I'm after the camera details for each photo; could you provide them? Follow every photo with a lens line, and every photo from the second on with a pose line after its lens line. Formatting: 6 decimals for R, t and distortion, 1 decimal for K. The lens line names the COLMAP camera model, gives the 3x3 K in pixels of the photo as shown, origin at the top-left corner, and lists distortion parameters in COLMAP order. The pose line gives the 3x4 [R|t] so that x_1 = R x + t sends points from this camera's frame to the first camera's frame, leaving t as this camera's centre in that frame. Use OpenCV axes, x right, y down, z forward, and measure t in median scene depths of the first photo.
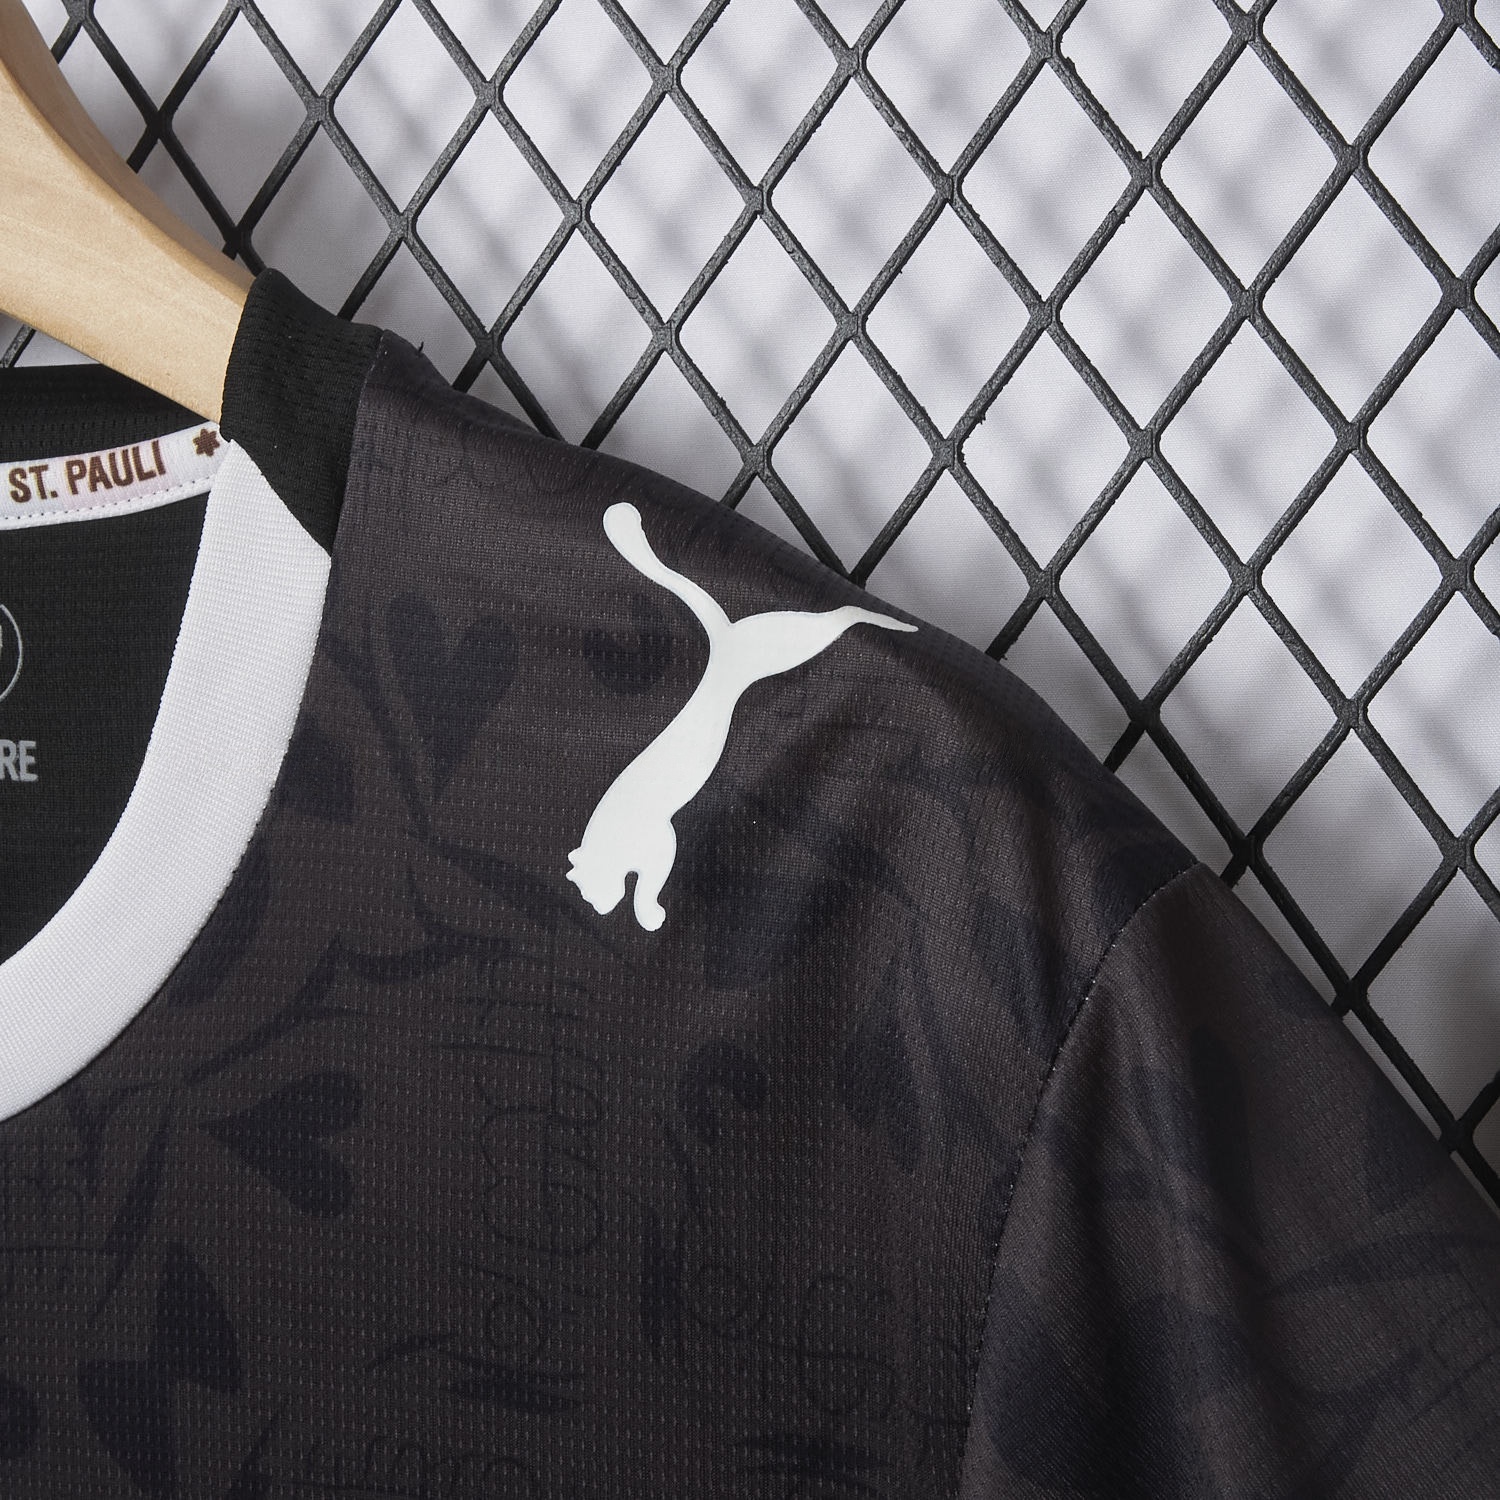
lens RADIAL K [[3130.7, 0, 750.0], [0, 3130.7, 750.0], [0, 0, 1]] dist [-0.043677, -0.192589]
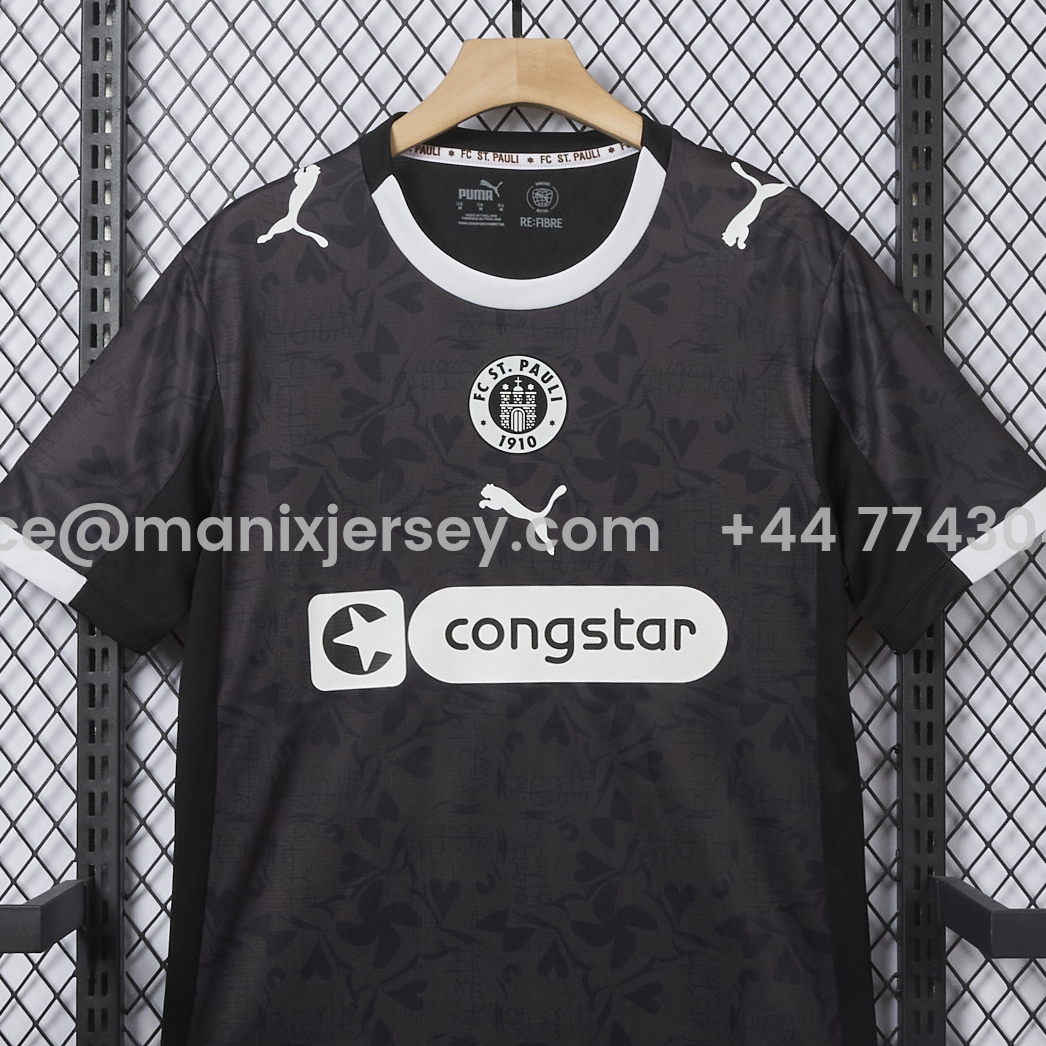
lens RADIAL K [[2183.1, 0, 523.0], [0, 2183.1, 523.0], [0, 0, 1]] dist [-0.043677, -0.192589]
pose [[0.928784, 0.001022, 0.370621, -1.418030], [0.008028, 0.999706, -0.022875, 0.493511], [-0.370535, 0.024222, 0.928502, -1.784690]]
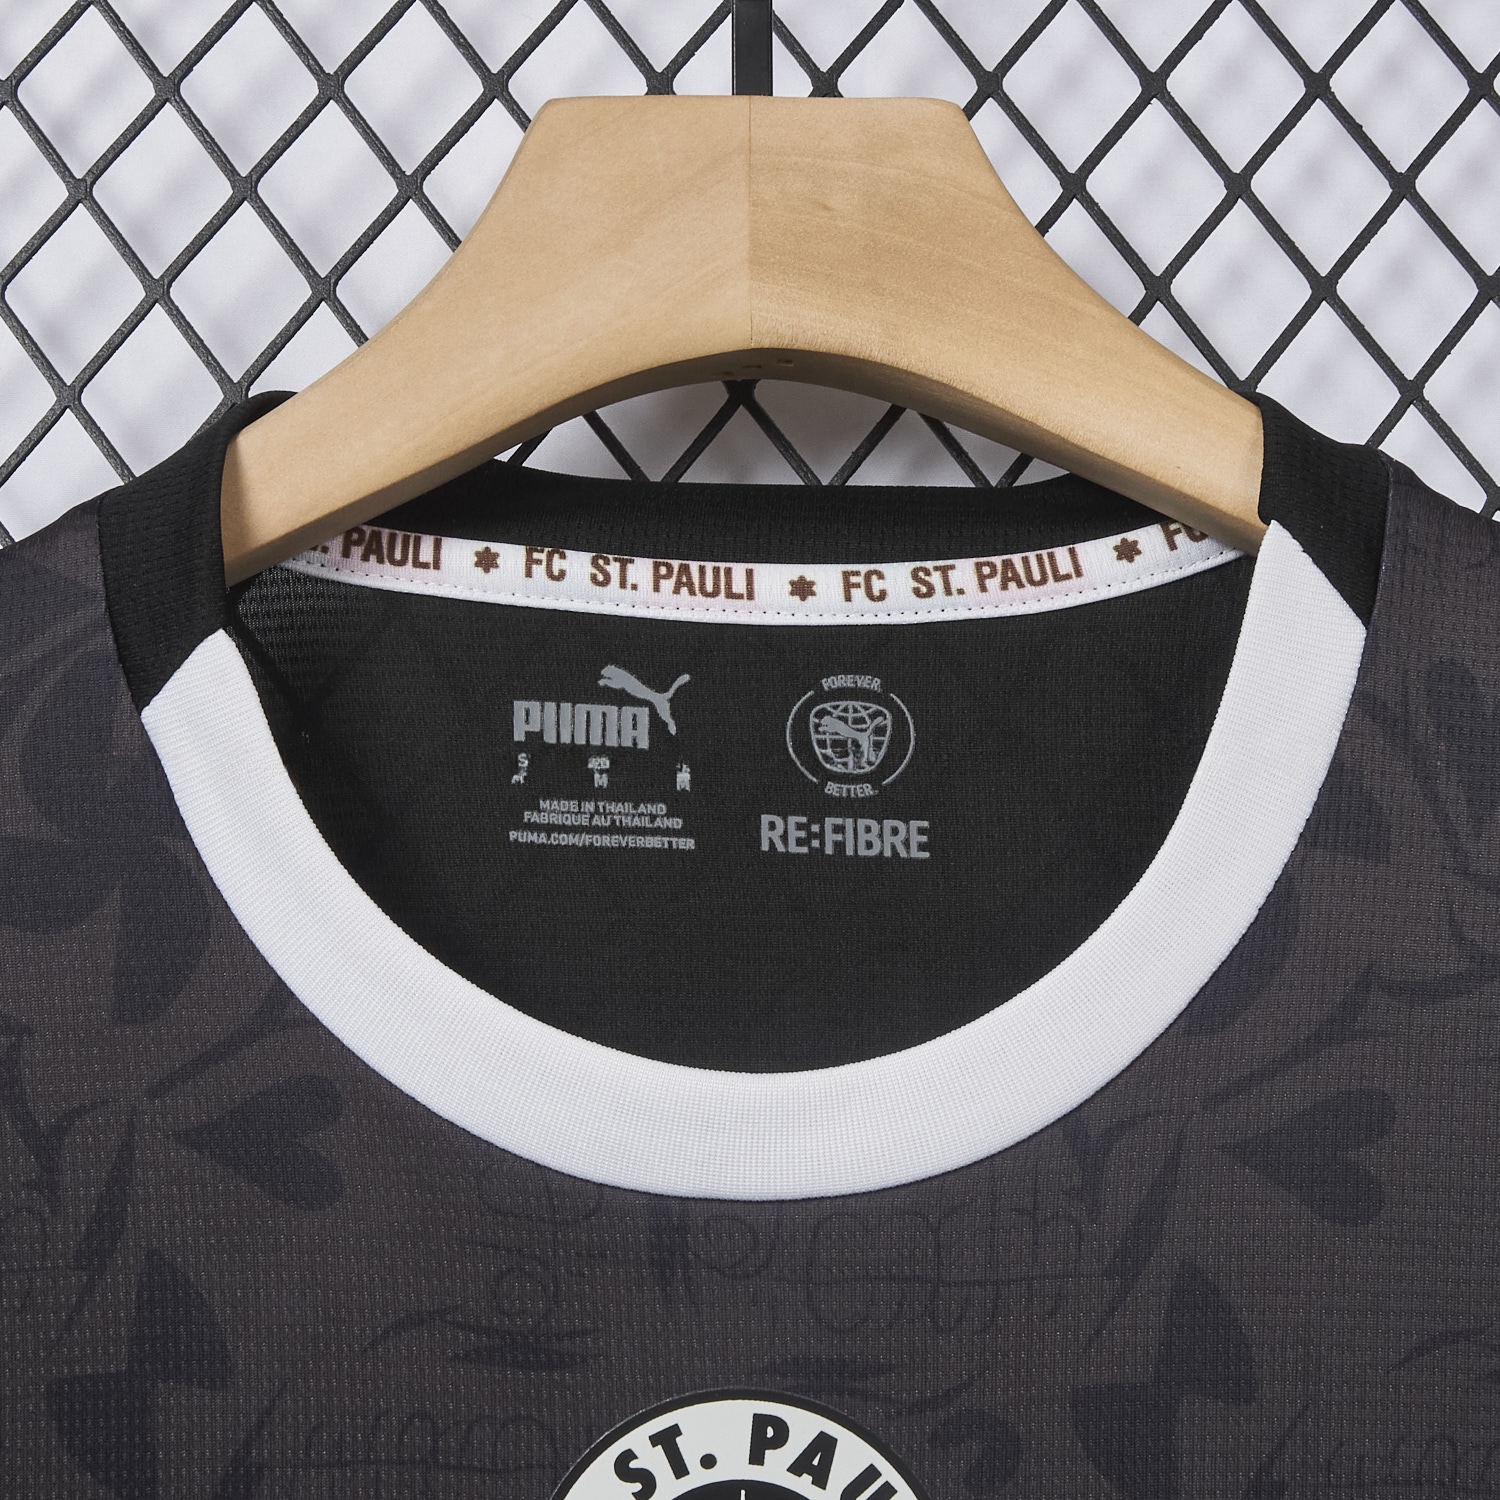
lens RADIAL K [[3130.7, 0, 750.0], [0, 3130.7, 750.0], [0, 0, 1]] dist [-0.043677, -0.192589]
pose [[0.935768, 0.076225, 0.344278, -0.666762], [-0.001629, 0.977280, -0.211948, 0.202671], [-0.352611, 0.197774, 0.914632, 0.051125]]
